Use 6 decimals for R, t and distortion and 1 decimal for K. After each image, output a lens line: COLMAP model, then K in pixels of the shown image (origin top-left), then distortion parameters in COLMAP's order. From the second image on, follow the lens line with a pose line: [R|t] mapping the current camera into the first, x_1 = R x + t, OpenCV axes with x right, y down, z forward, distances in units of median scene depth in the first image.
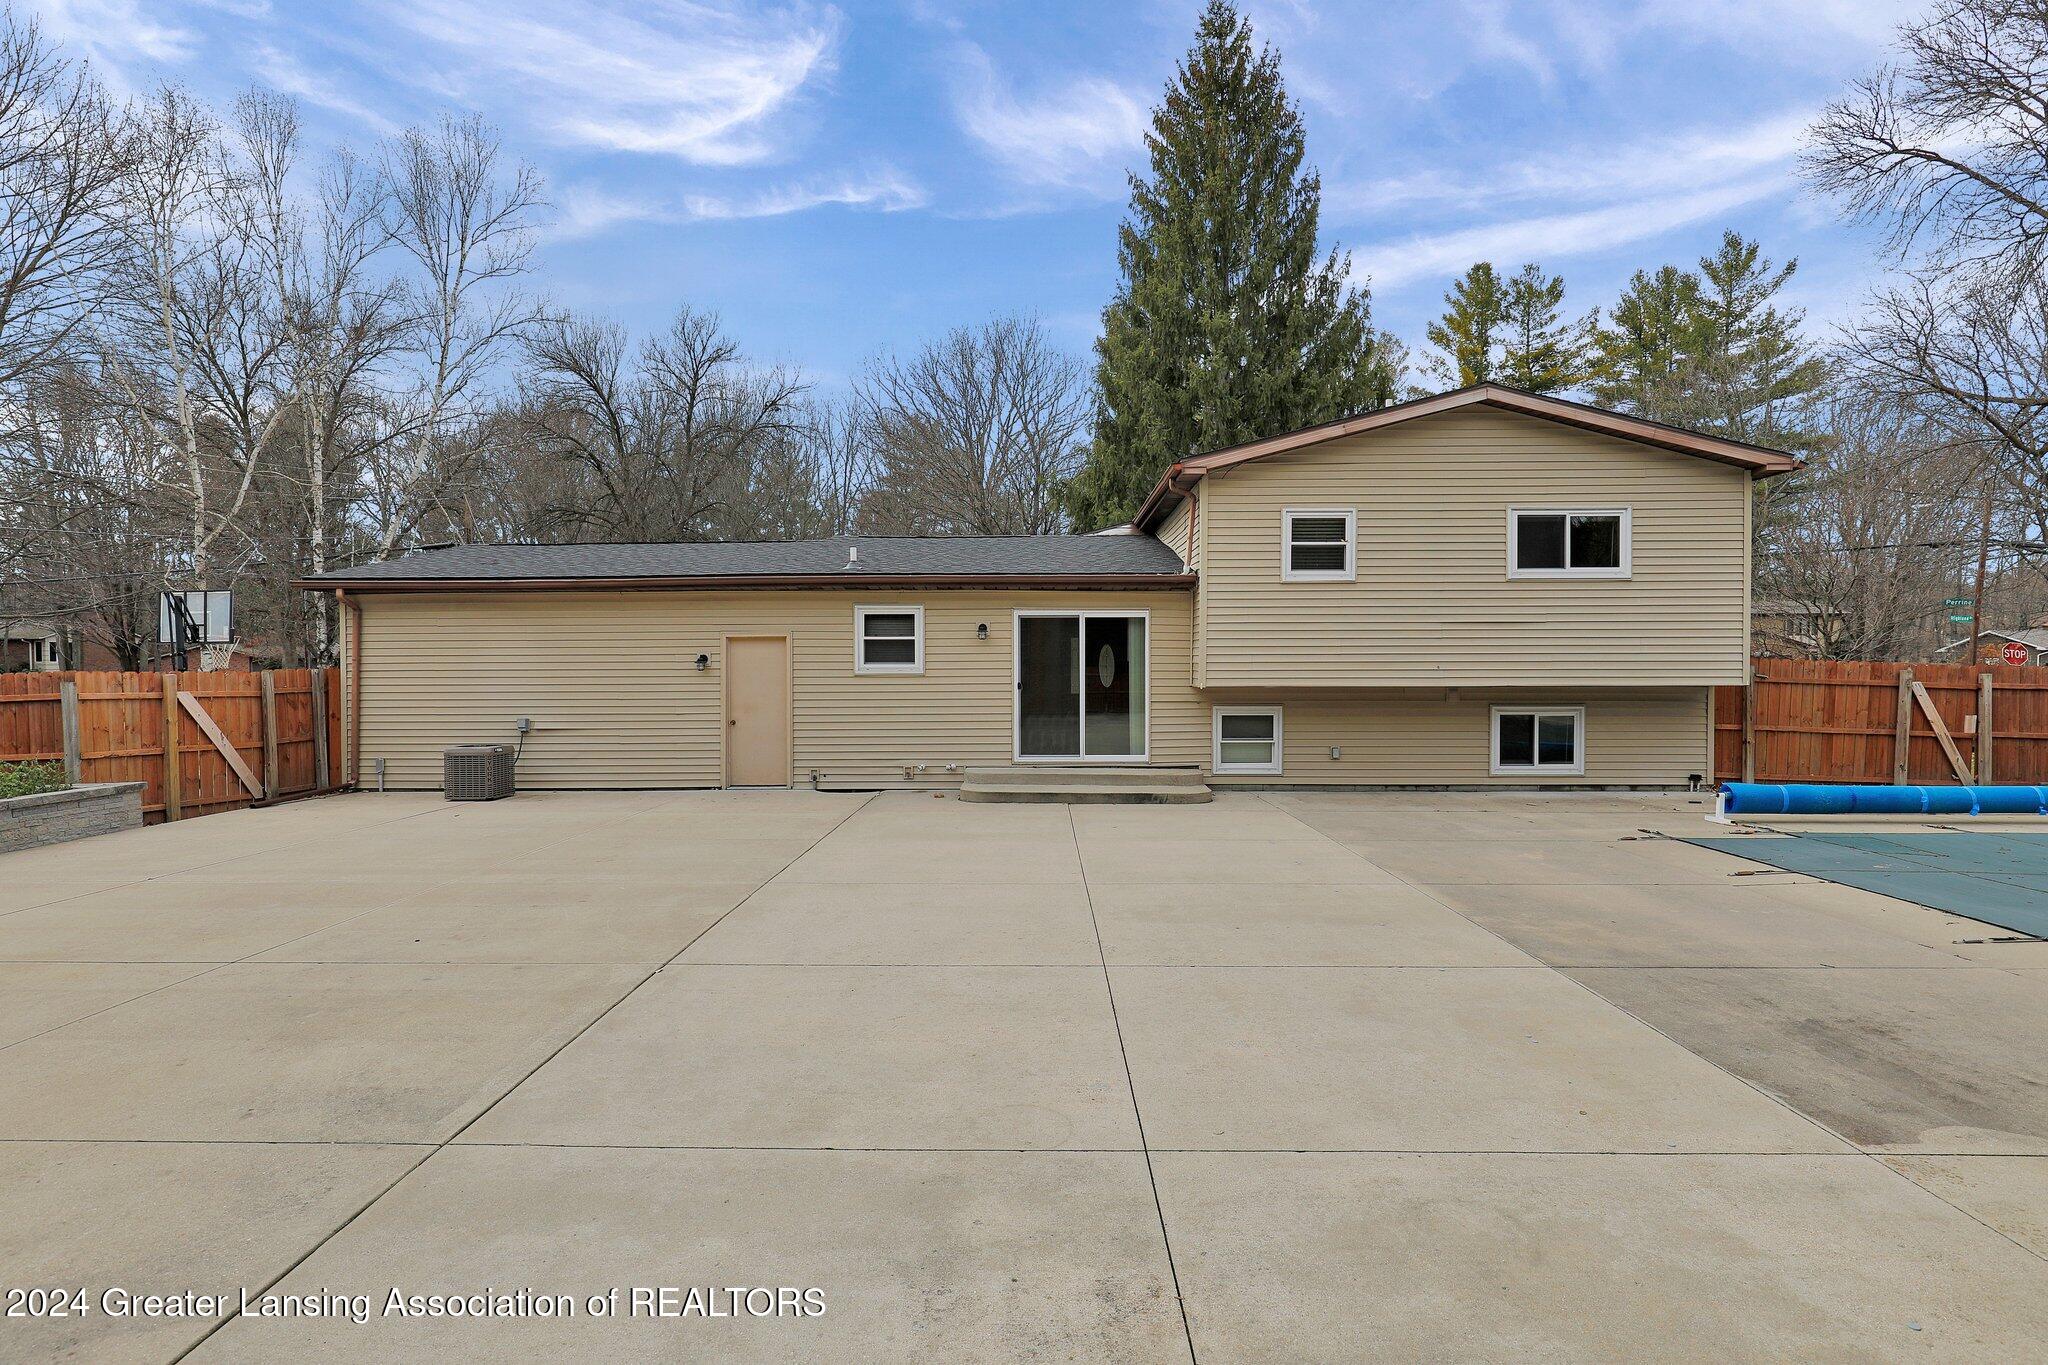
lens RADIAL K [[950.5, 0, 1024.6], [0, 950.5, 679.7], [0, 0, 1]] dist [-0.000208, 0.000035]
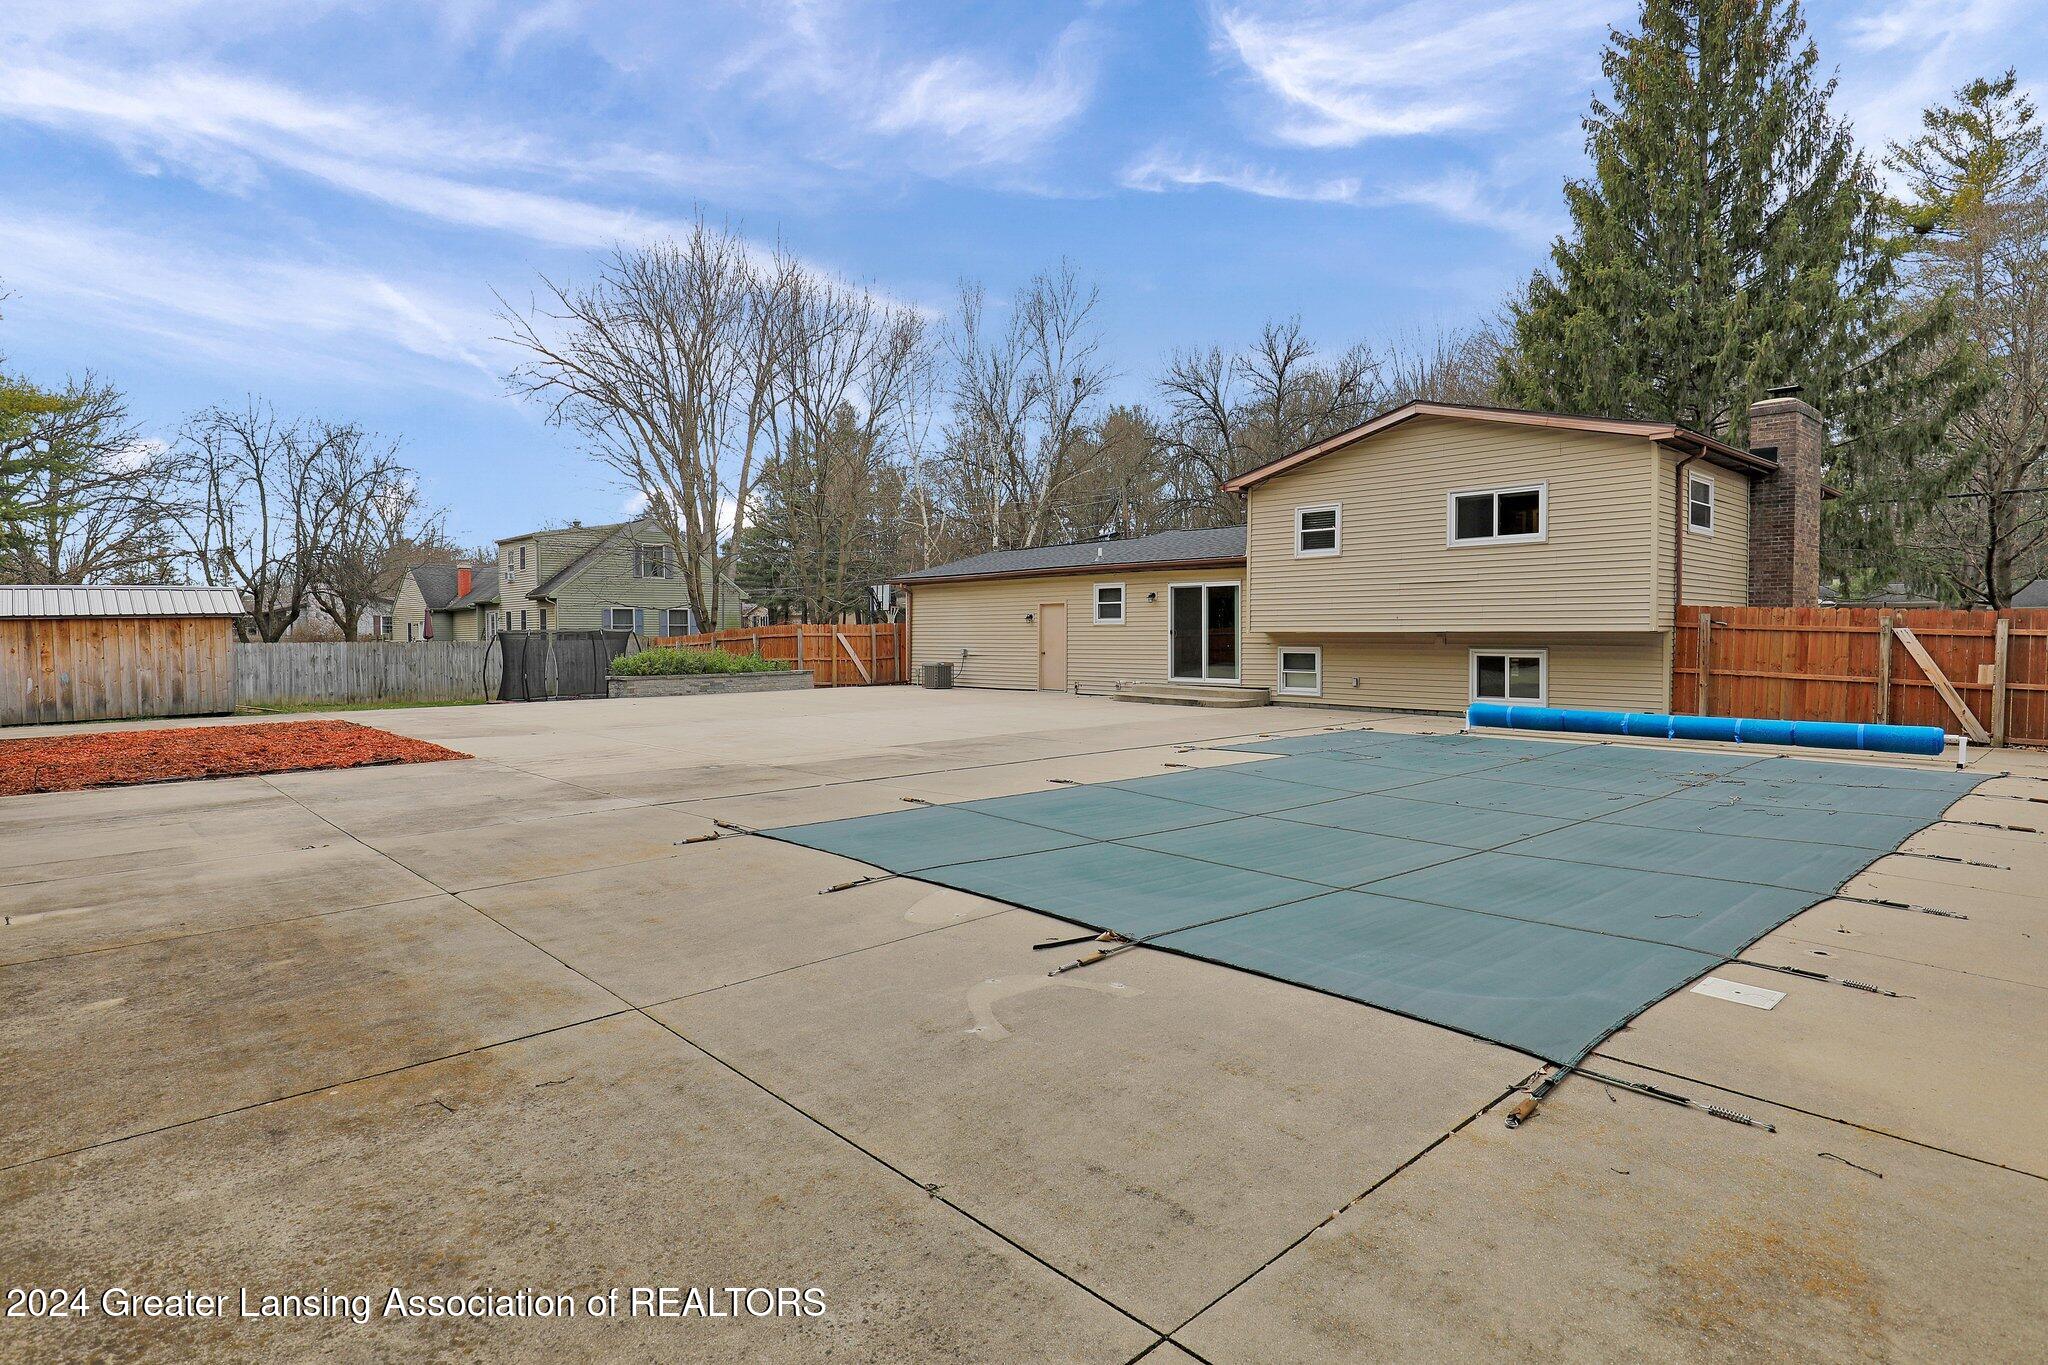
lens RADIAL K [[1115.5, 0, 1022.8], [0, 1115.5, 678.1], [0, 0, 1]] dist [0.001611, -0.000406]
pose [[0.677839, 0.030681, -0.734570, 1.176777], [-0.007002, 0.999353, 0.035278, 0.019064], [0.735177, -0.018769, 0.677615, -0.419549]]
